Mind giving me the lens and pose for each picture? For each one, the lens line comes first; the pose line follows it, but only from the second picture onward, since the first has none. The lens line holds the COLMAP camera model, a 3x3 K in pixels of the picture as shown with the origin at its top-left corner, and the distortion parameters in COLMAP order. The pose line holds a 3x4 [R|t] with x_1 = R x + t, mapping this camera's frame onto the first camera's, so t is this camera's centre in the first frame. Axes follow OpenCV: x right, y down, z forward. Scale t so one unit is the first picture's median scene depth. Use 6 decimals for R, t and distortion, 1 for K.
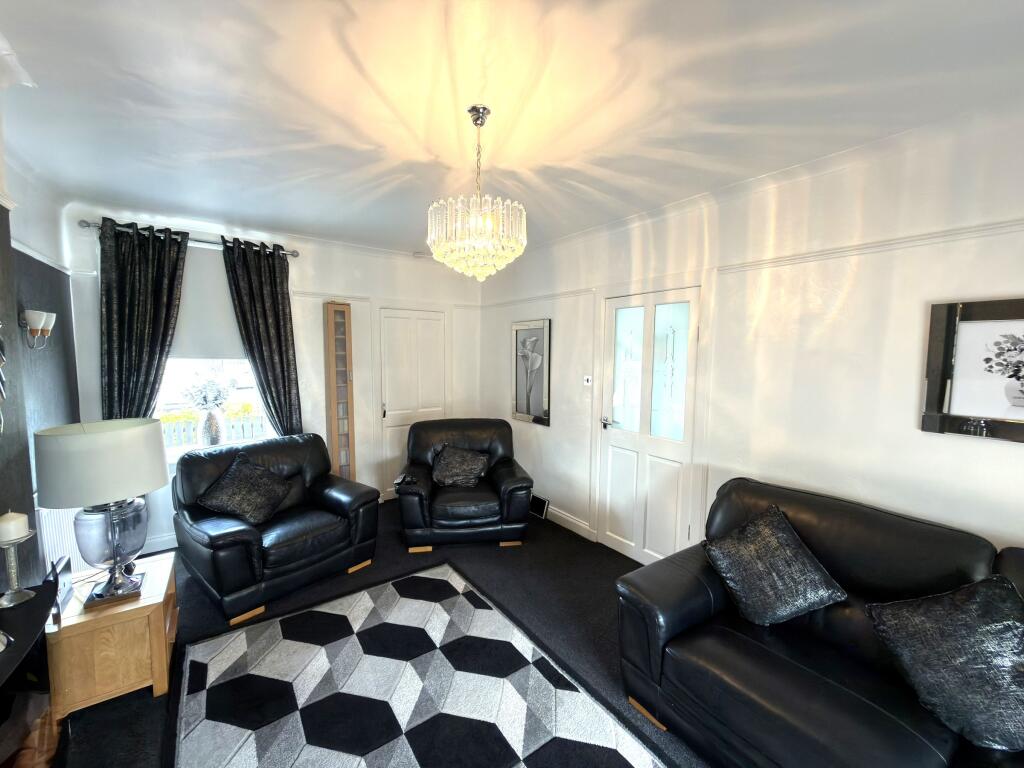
lens RADIAL K [[407.0, 0, 512.8], [0, 407.0, 384.5], [0, 0, 1]] dist [-0.001390, 0.000910]
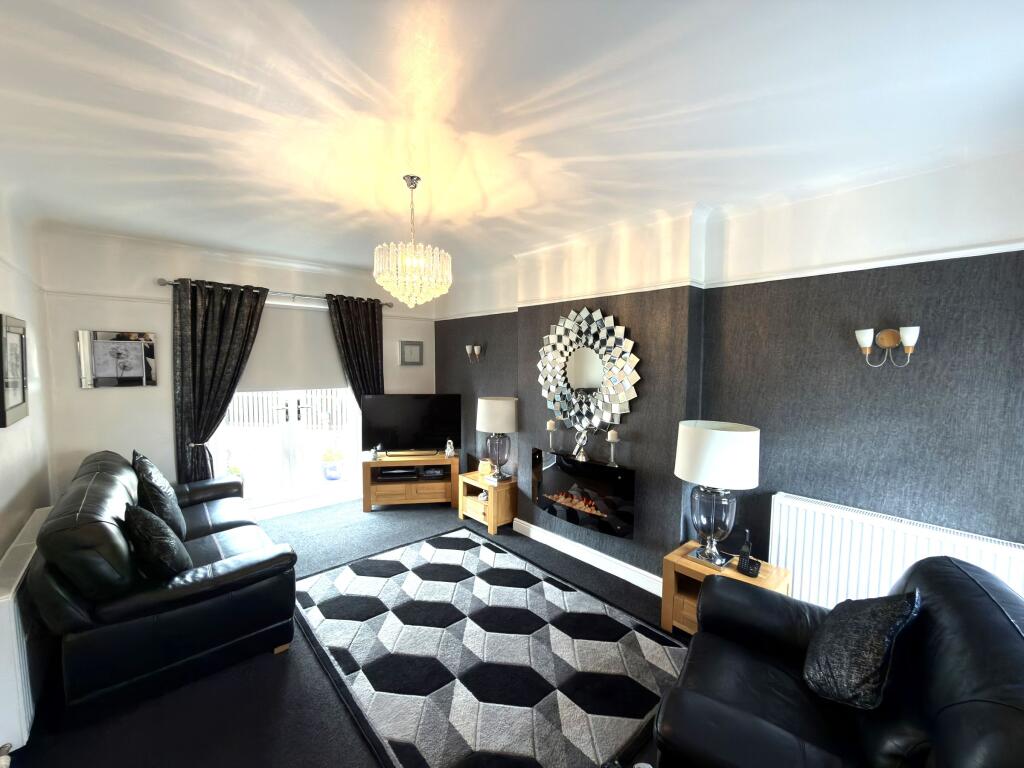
lens RADIAL K [[407.0, 0, 509.2], [0, 407.0, 388.4], [0, 0, 1]] dist [-0.001390, 0.000910]
pose [[-0.994614, -0.009017, -0.103251, -0.205662], [-0.024227, 0.988837, 0.147016, -0.158078], [0.100773, 0.148726, -0.983730, 1.882443]]
